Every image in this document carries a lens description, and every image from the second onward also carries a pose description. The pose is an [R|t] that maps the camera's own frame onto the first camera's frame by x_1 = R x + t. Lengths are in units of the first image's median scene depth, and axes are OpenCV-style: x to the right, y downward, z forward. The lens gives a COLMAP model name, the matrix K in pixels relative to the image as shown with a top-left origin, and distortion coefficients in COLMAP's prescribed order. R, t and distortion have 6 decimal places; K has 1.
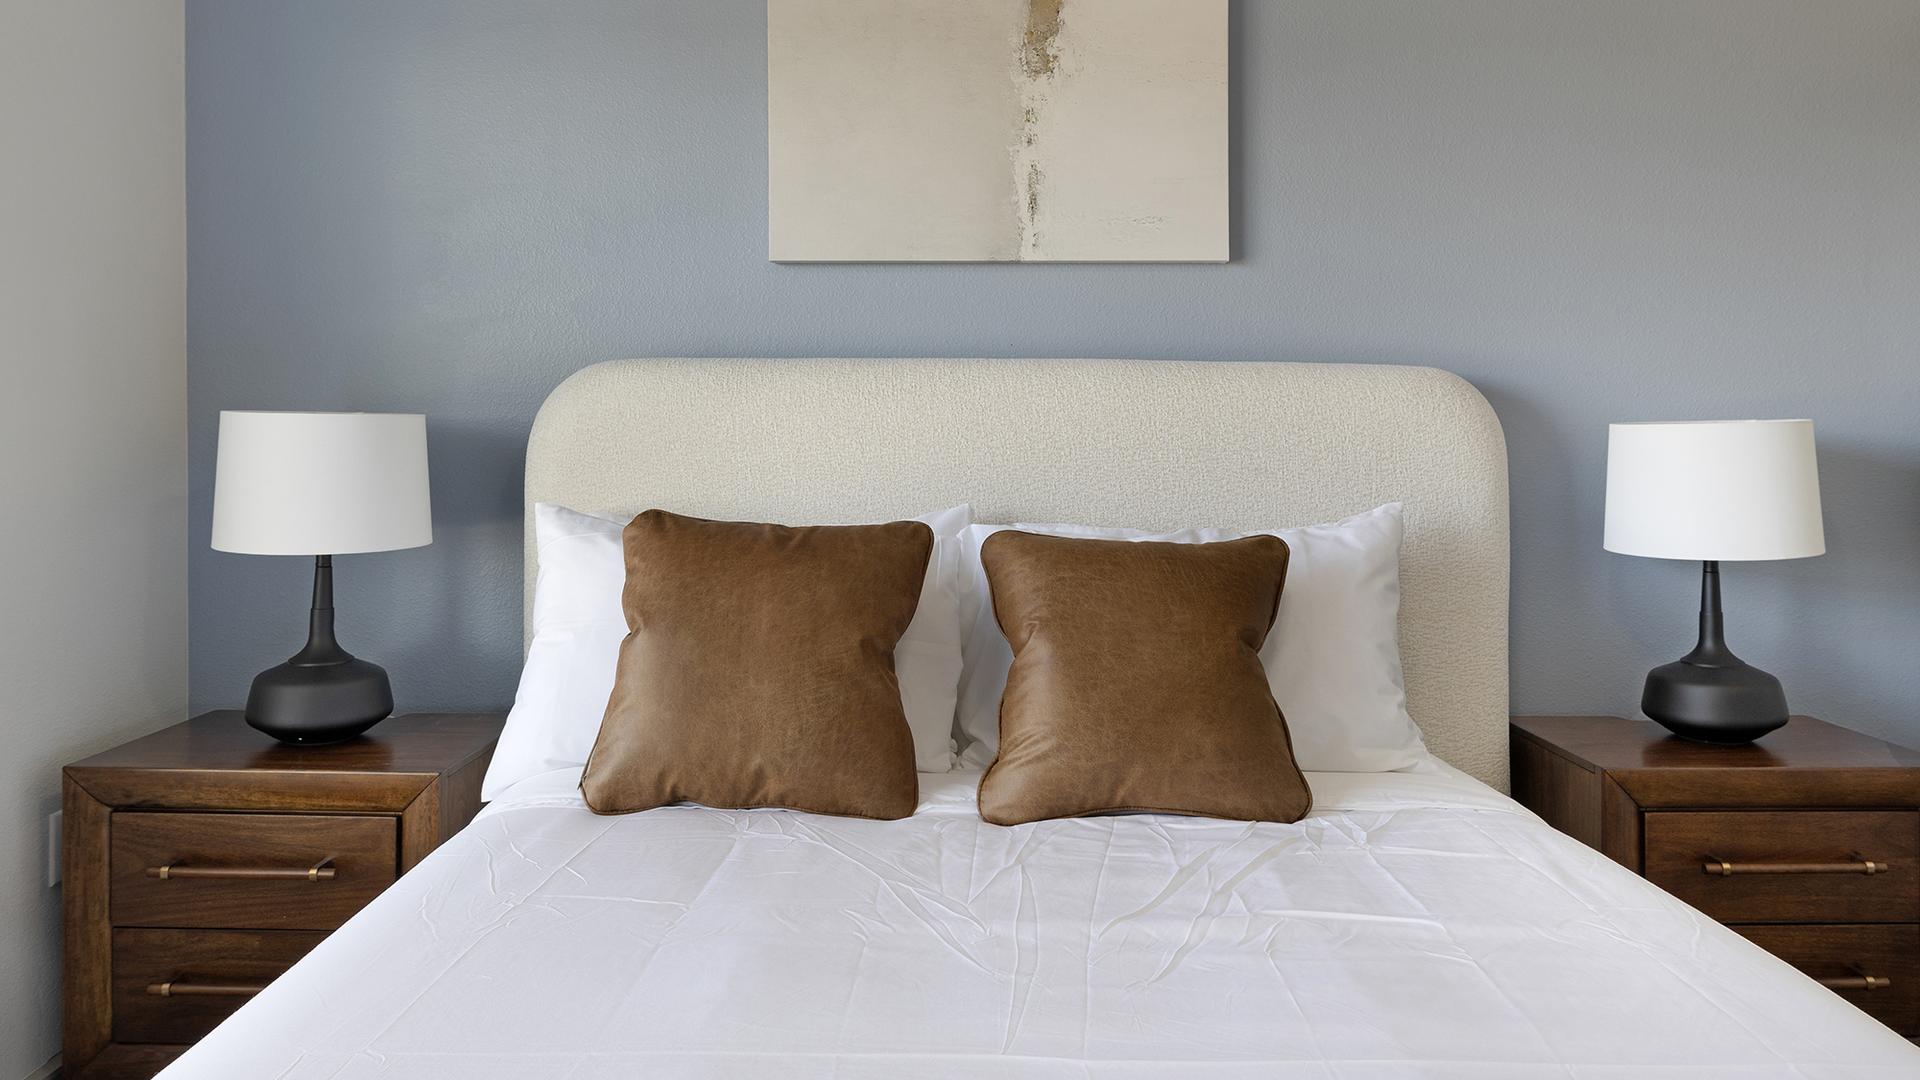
lens RADIAL K [[1303.7, 0, 960.1], [0, 1303.7, 423.8], [0, 0, 1]] dist [-0.000638, 0.001241]
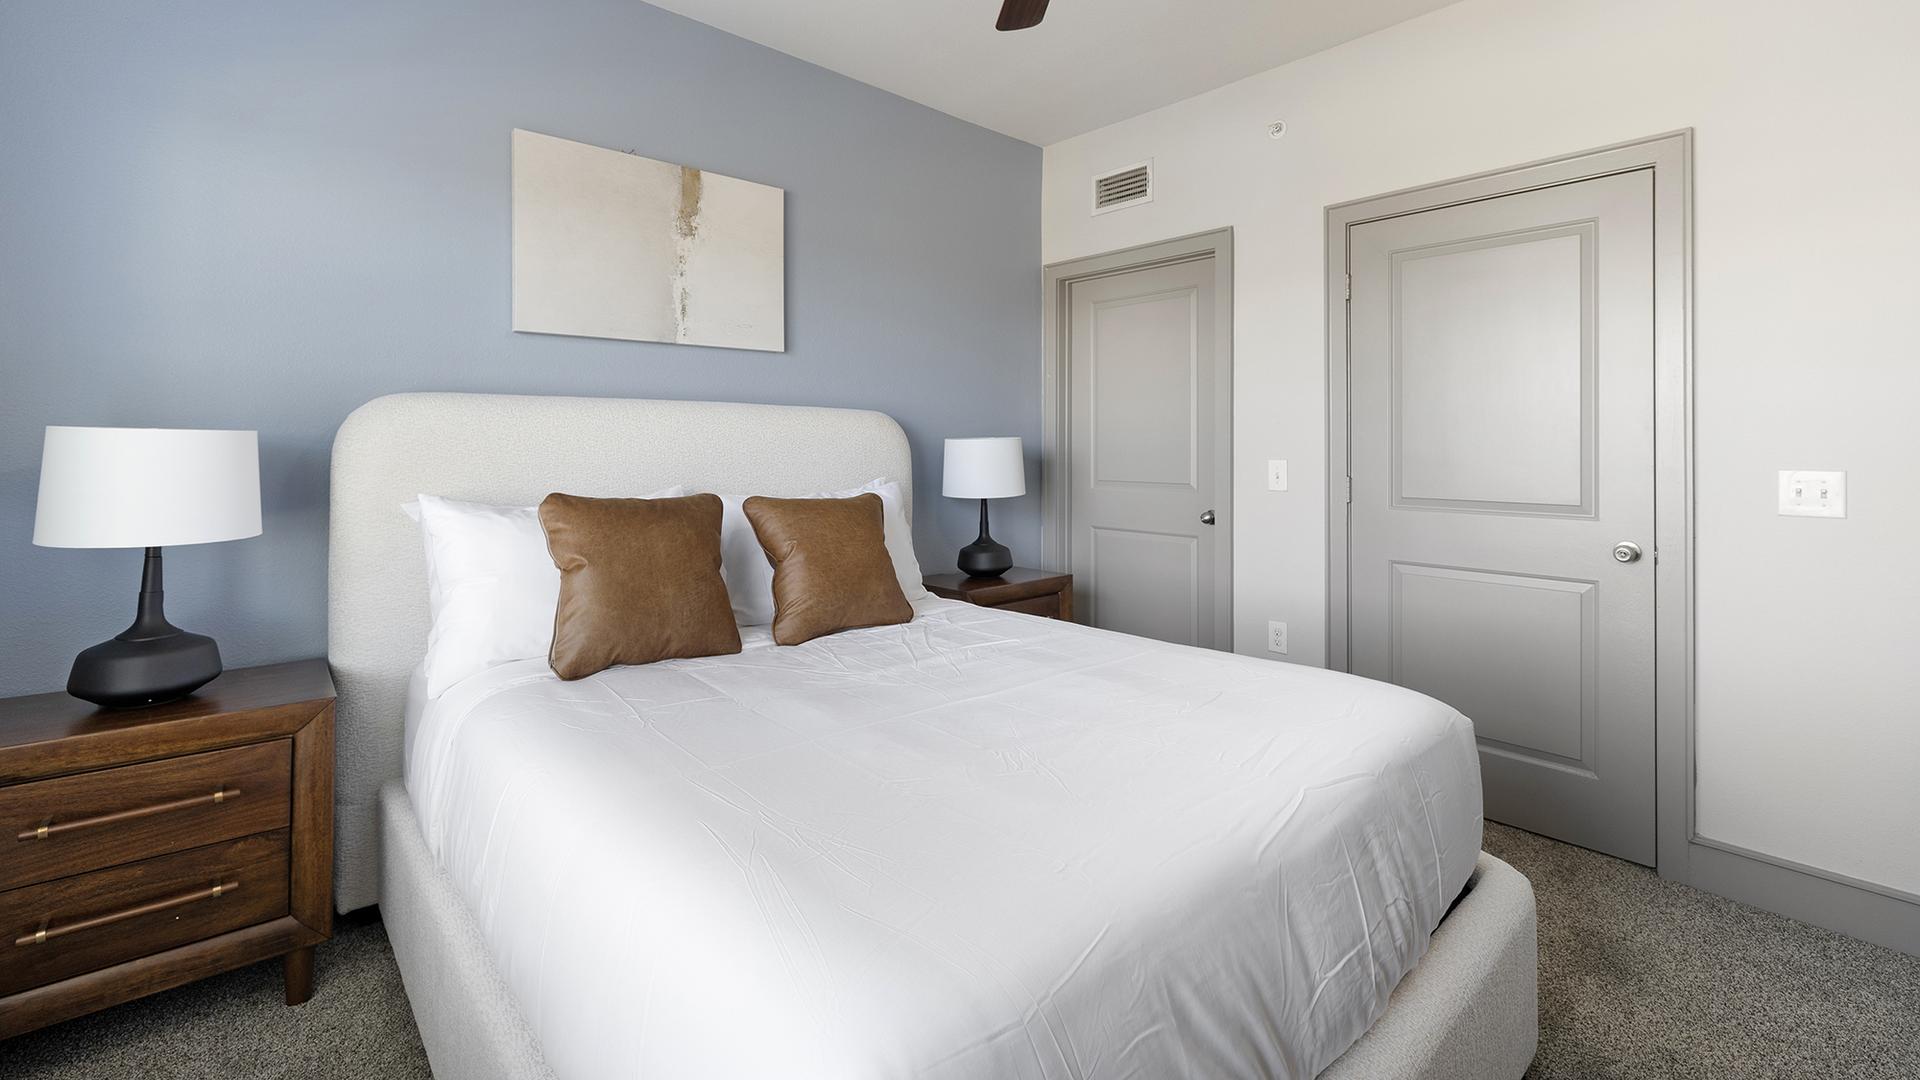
lens RADIAL K [[840.2, 0, 957.0], [0, 840.2, 421.3], [0, 0, 1]] dist [0.000555, -0.000256]
pose [[0.746320, 0.014750, 0.665423, -0.499236], [-0.001836, 0.999796, -0.020103, -0.001305], [-0.665584, 0.013782, 0.746195, -0.080806]]
